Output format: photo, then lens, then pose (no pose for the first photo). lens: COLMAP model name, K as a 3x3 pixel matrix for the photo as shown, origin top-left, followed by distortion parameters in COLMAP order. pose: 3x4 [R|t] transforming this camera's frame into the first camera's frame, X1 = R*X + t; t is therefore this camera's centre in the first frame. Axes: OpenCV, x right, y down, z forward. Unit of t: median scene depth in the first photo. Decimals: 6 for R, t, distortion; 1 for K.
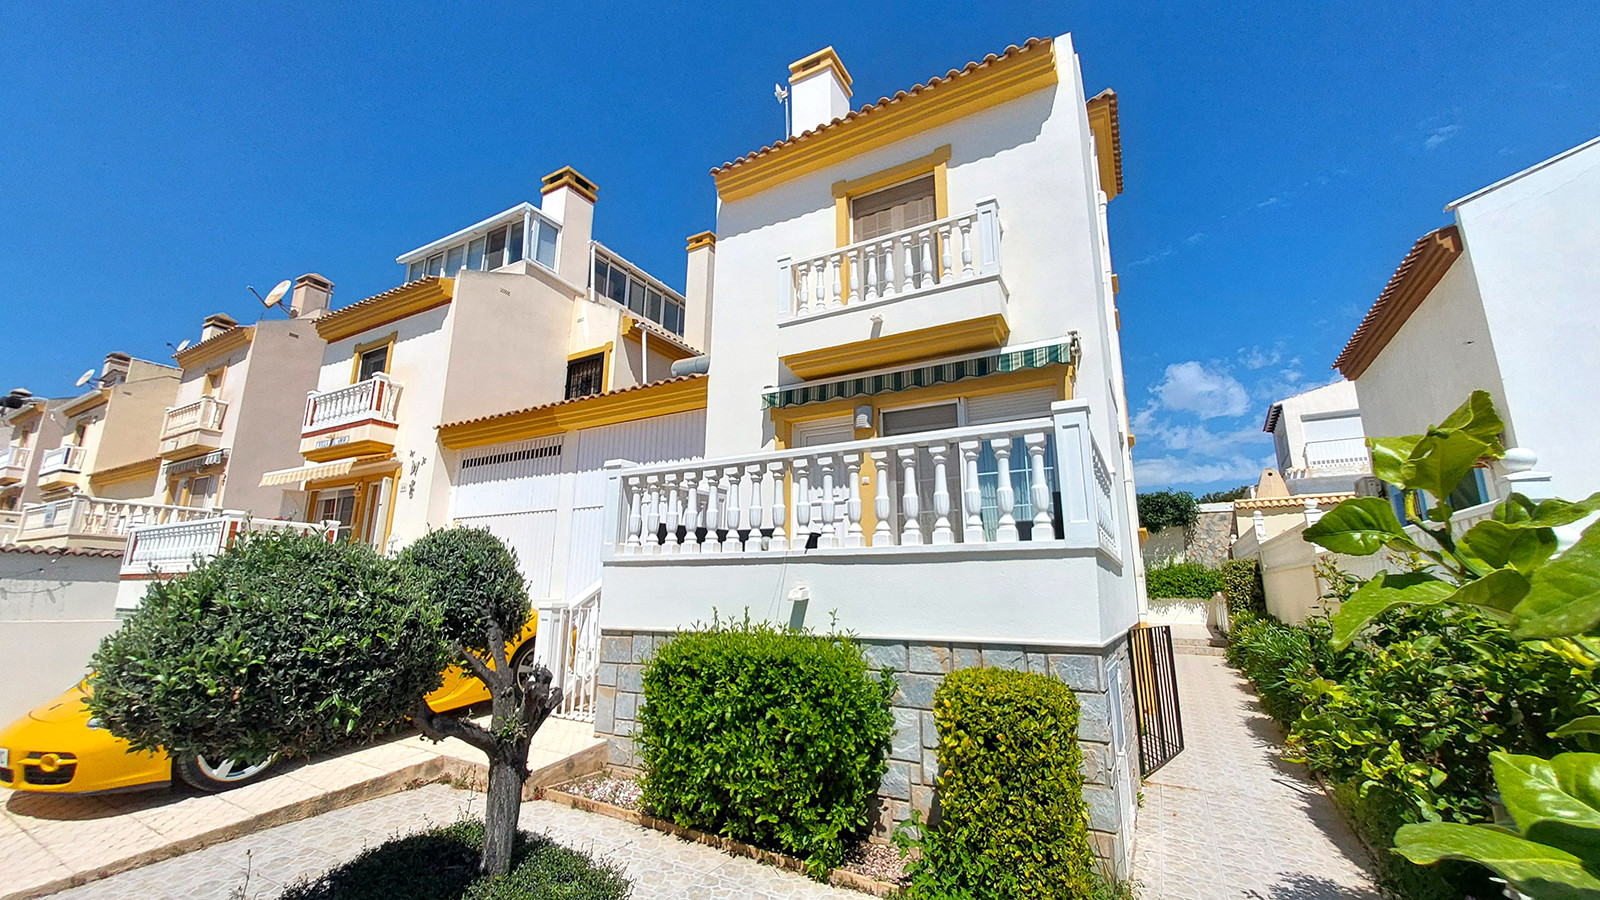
lens RADIAL K [[637.1, 0, 800.0], [0, 637.1, 450.0], [0, 0, 1]] dist [0.006682, -0.006818]
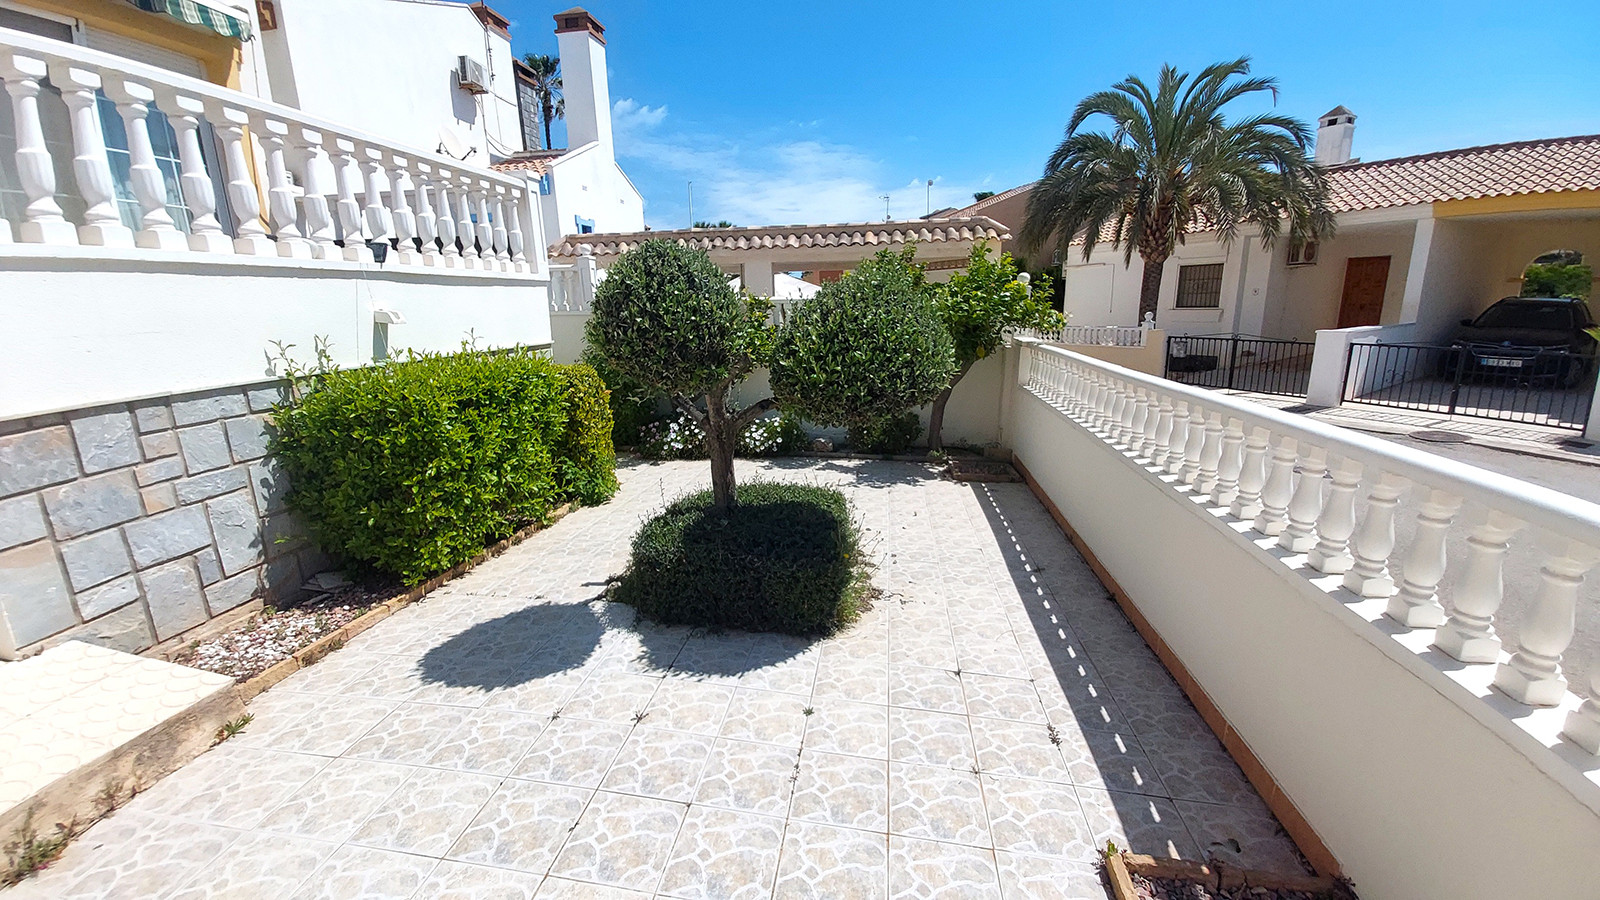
lens RADIAL K [[637.1, 0, 800.0], [0, 637.1, 450.0], [0, 0, 1]] dist [0.006682, -0.006818]
pose [[-0.349556, -0.213810, 0.912193, -0.895802], [-0.188992, 0.969690, 0.154864, 0.141209], [-0.917656, -0.118263, -0.379369, 0.696994]]
